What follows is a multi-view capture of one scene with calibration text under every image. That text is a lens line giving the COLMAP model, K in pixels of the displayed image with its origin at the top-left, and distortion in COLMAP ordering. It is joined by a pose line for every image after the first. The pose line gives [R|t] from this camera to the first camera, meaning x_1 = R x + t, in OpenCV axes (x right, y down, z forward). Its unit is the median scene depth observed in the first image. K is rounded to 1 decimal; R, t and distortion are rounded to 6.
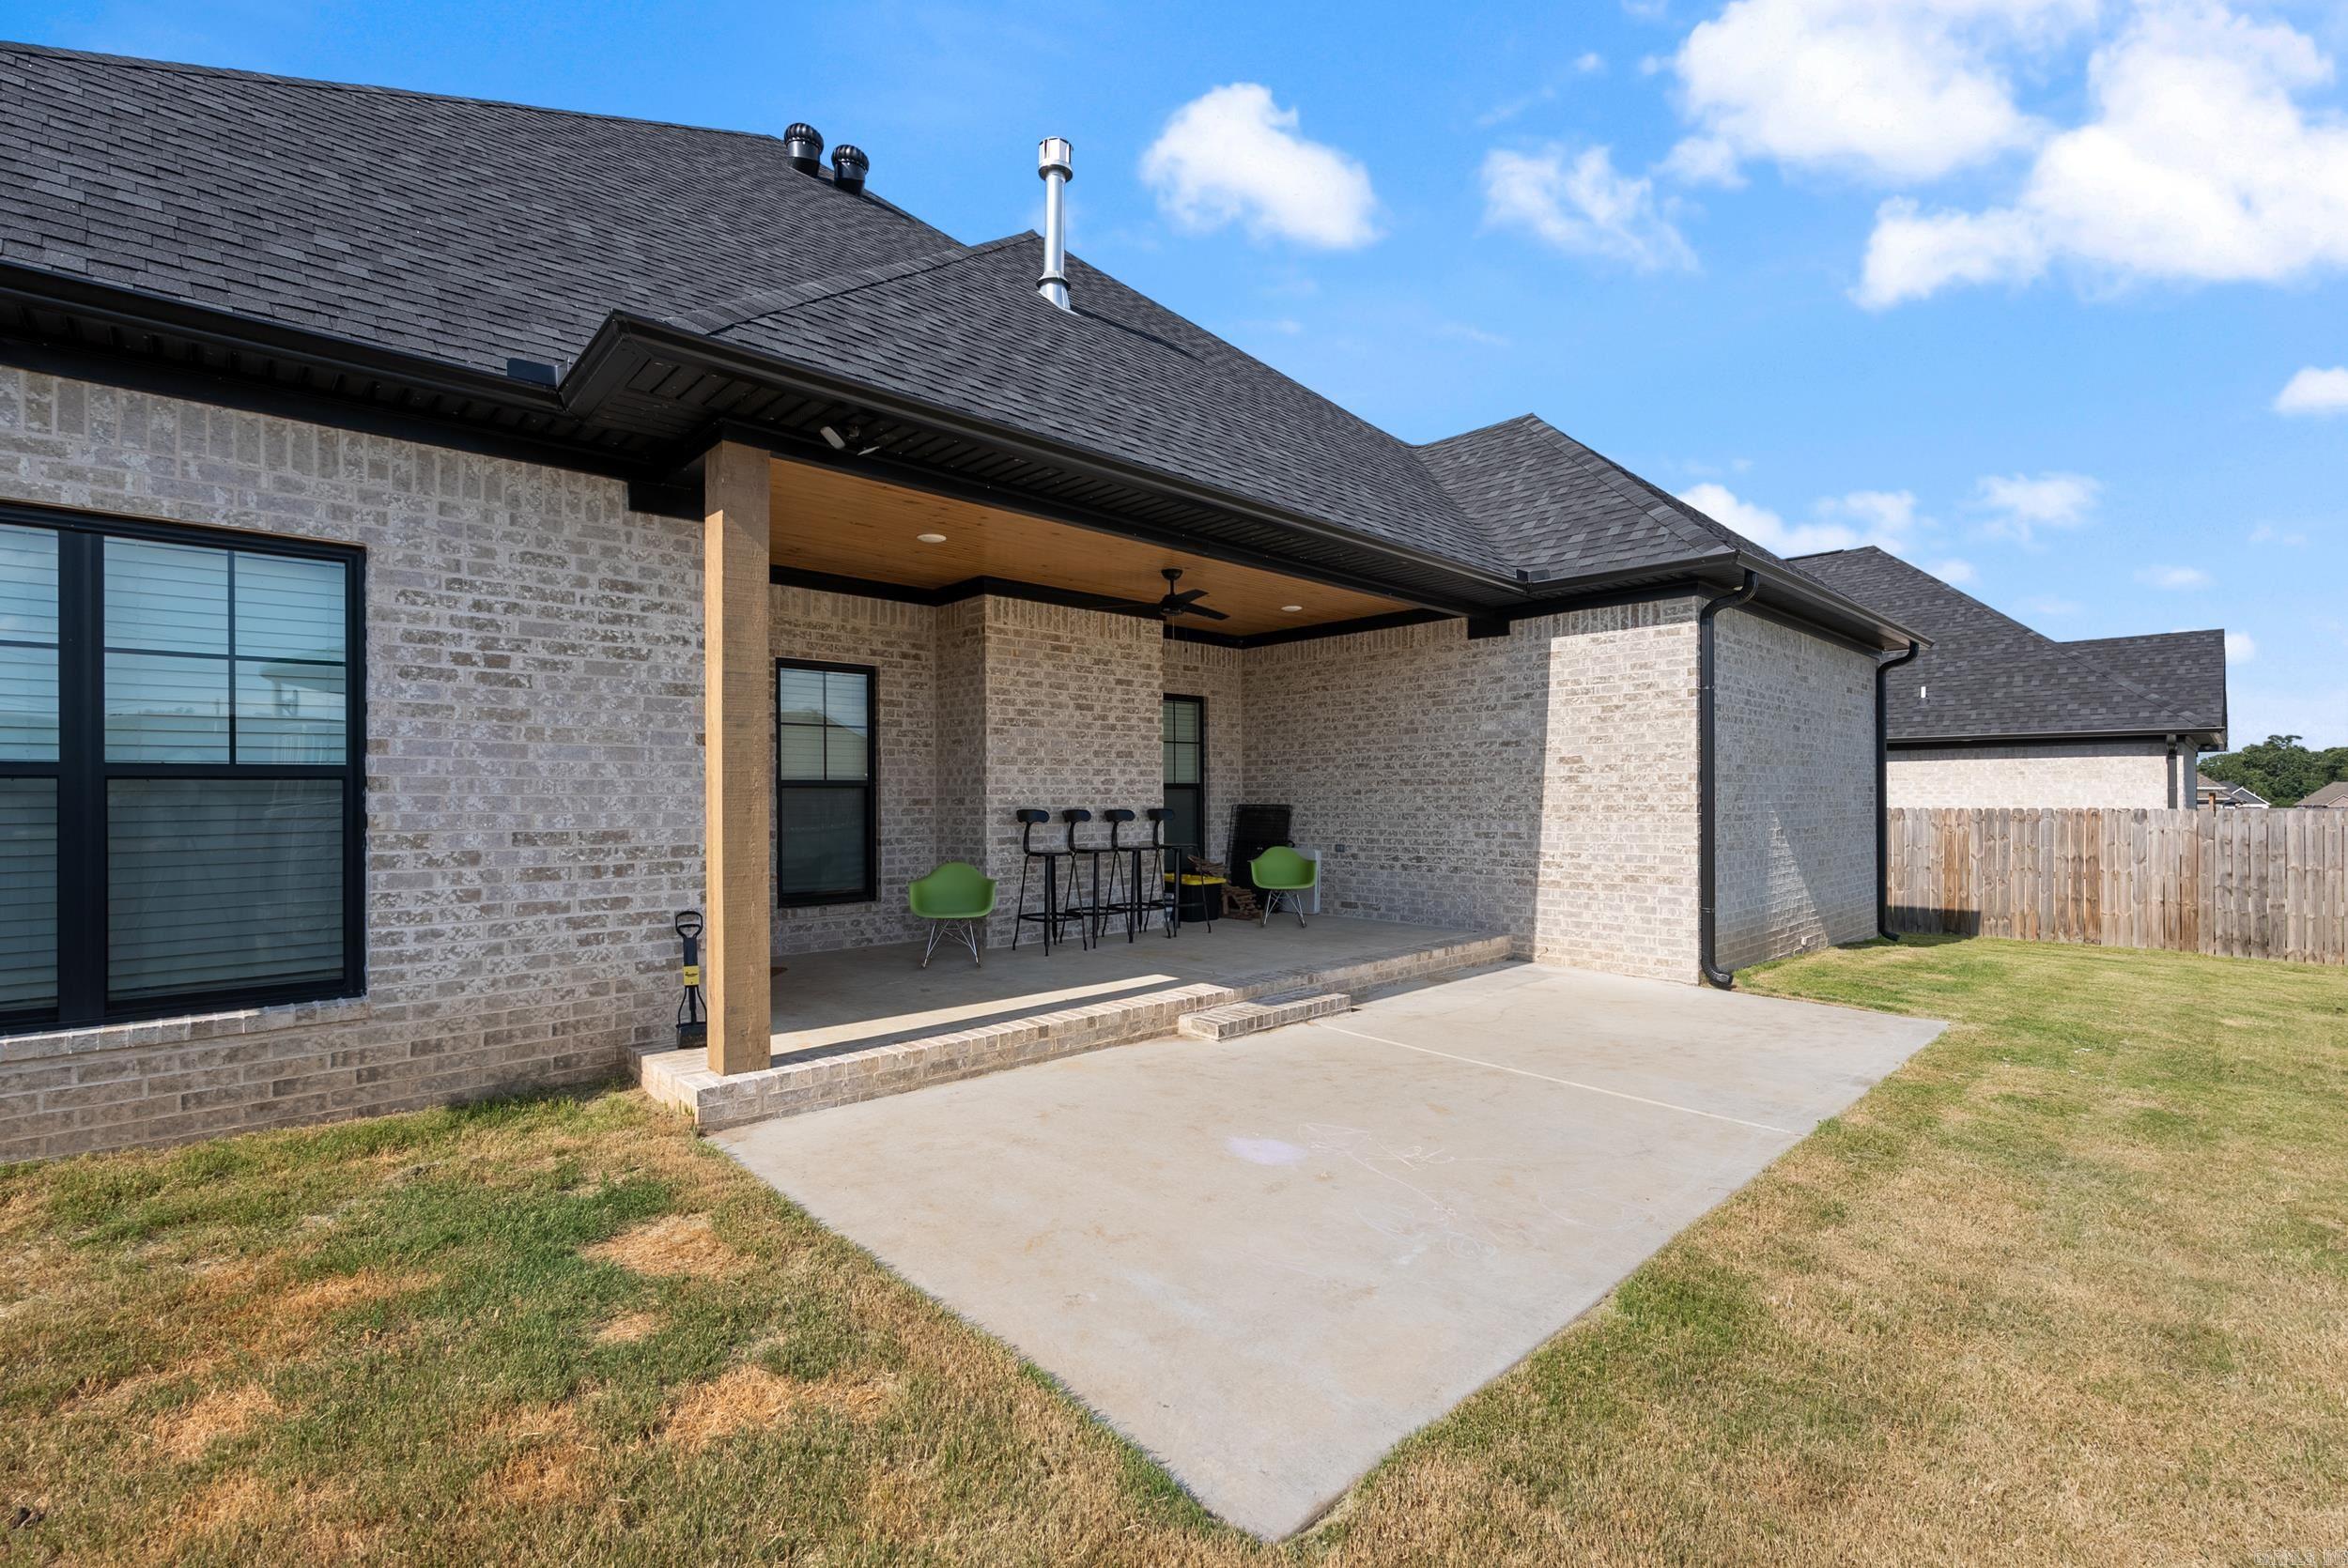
lens RADIAL K [[1039.0, 0, 1170.8], [0, 1039.0, 796.4], [0, 0, 1]] dist [-0.006969, 0.001955]
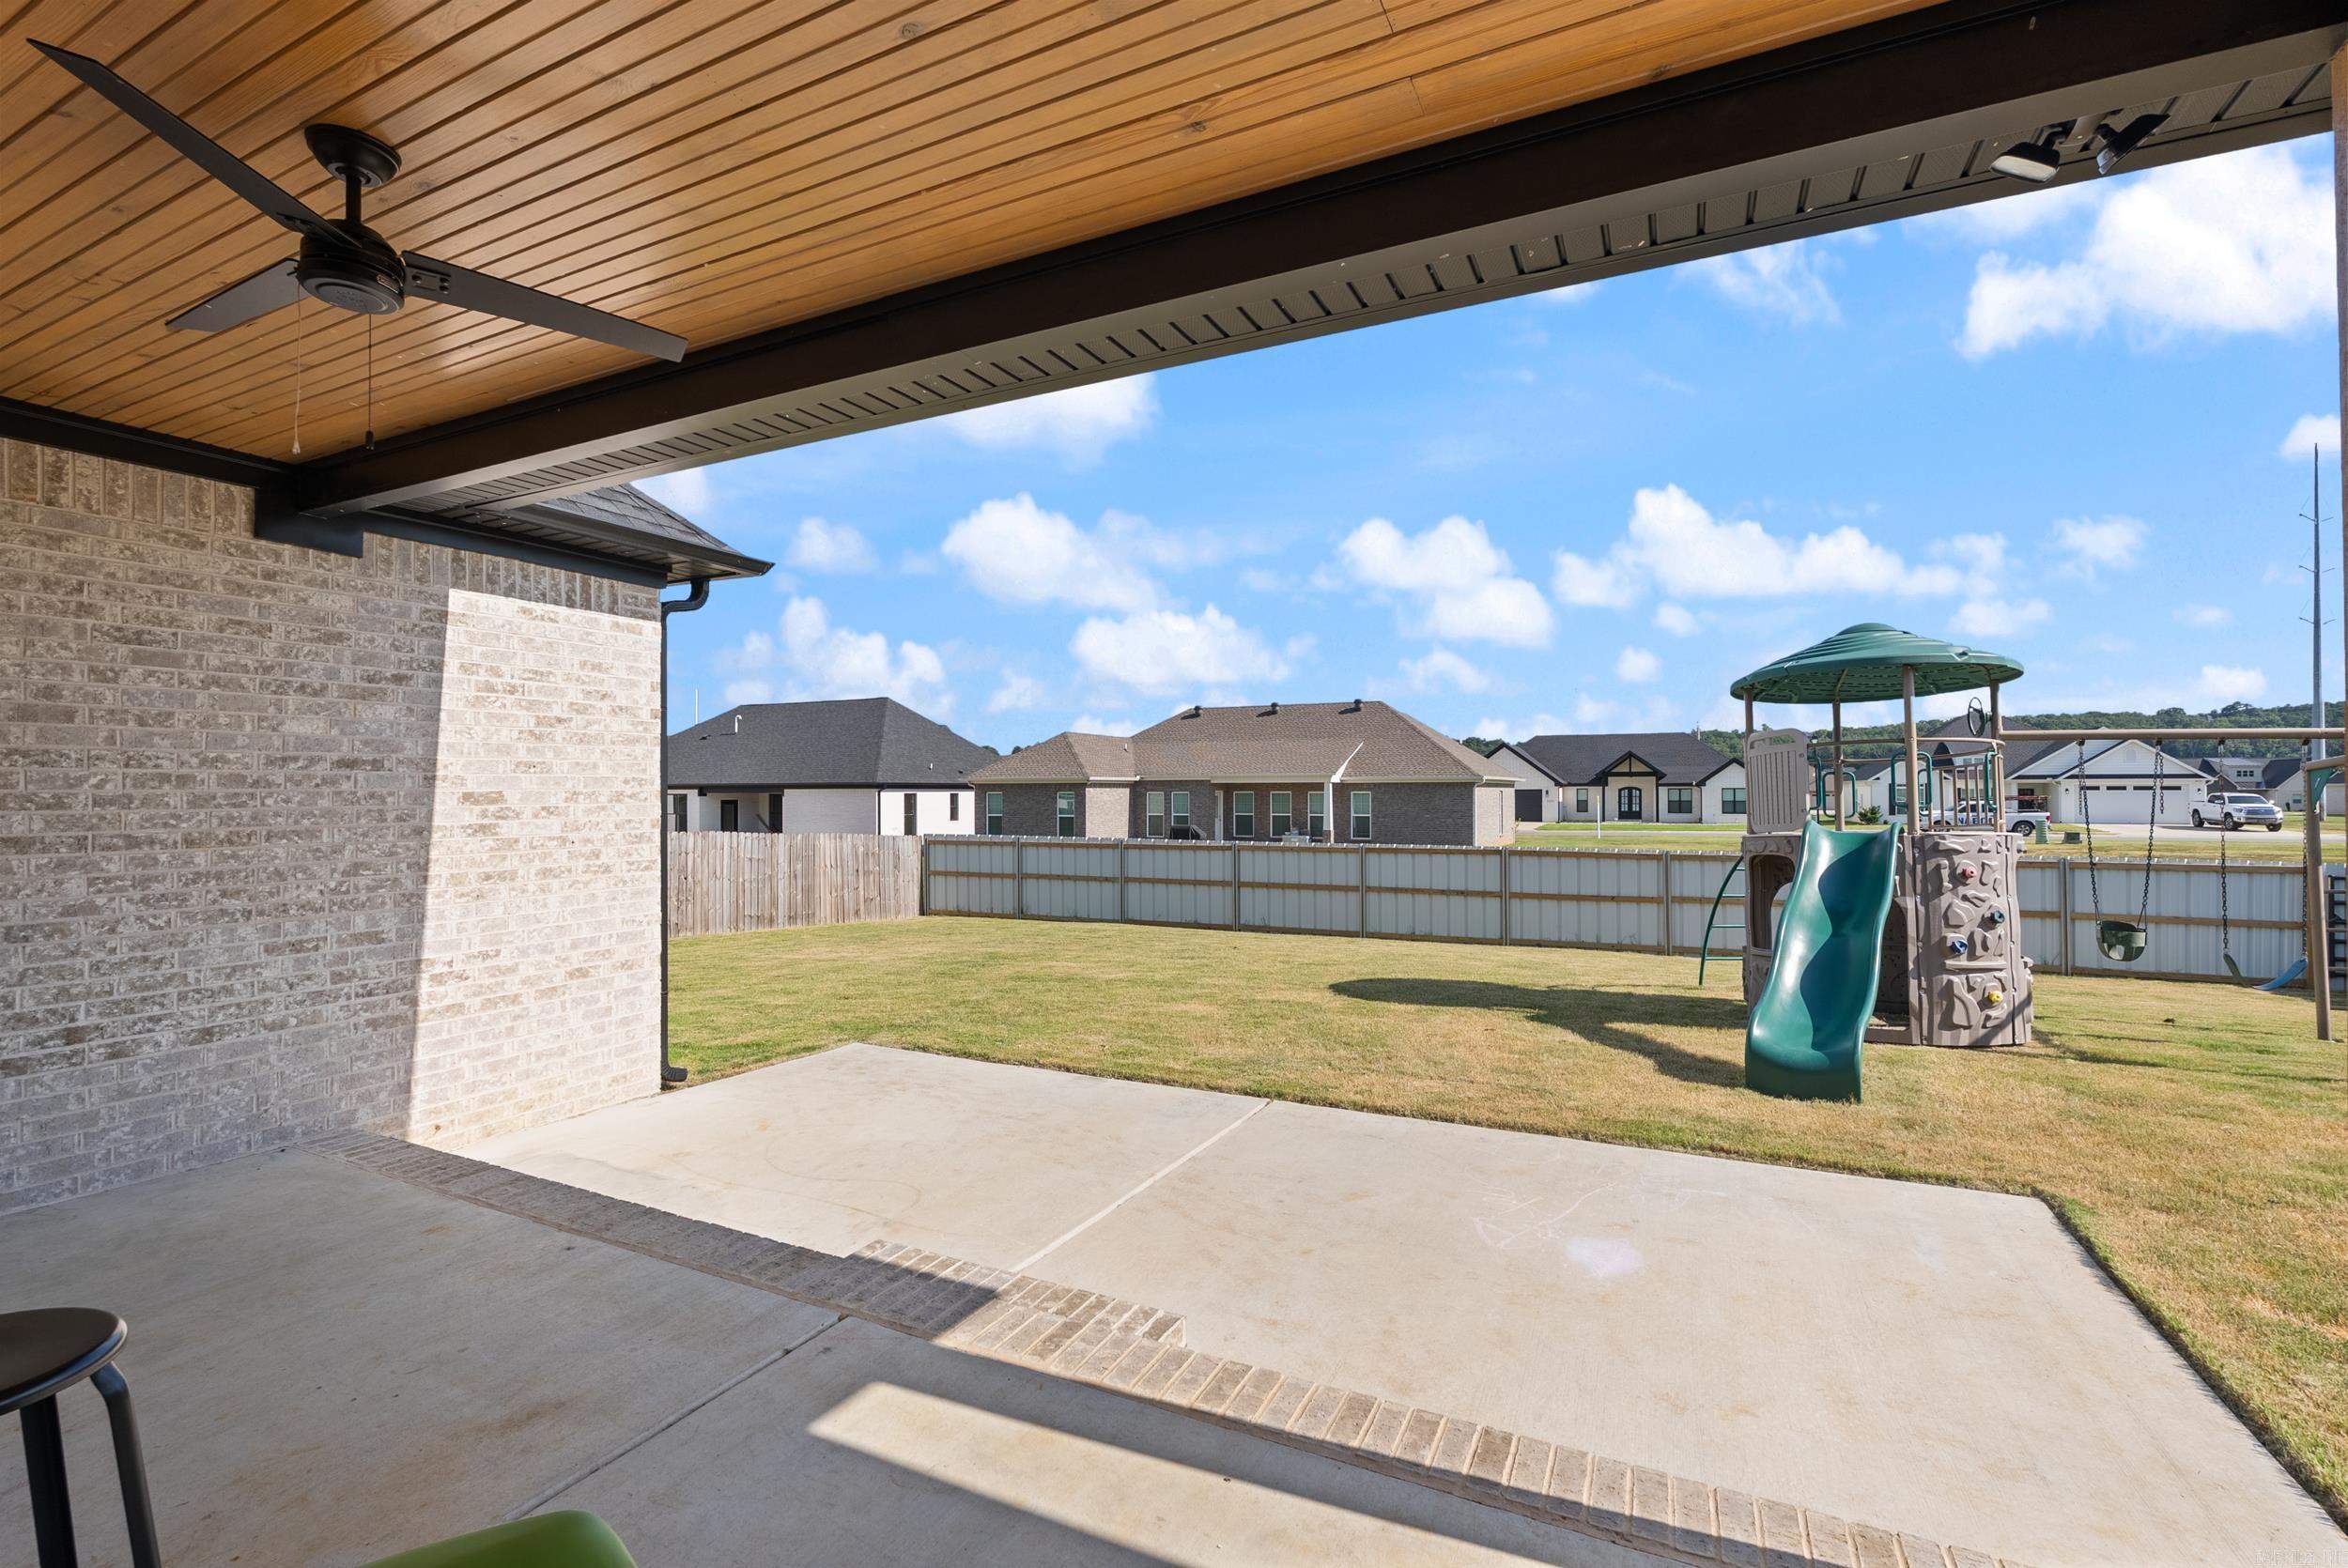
lens RADIAL K [[1039.0, 0, 1169.9], [0, 1039.0, 784.0], [0, 0, 1]] dist [-0.006969, 0.001955]
pose [[-0.347913, 0.011929, 0.937451, -0.323990], [0.002303, 0.999927, -0.011869, -0.035431], [-0.937524, -0.001971, -0.347915, 0.842329]]
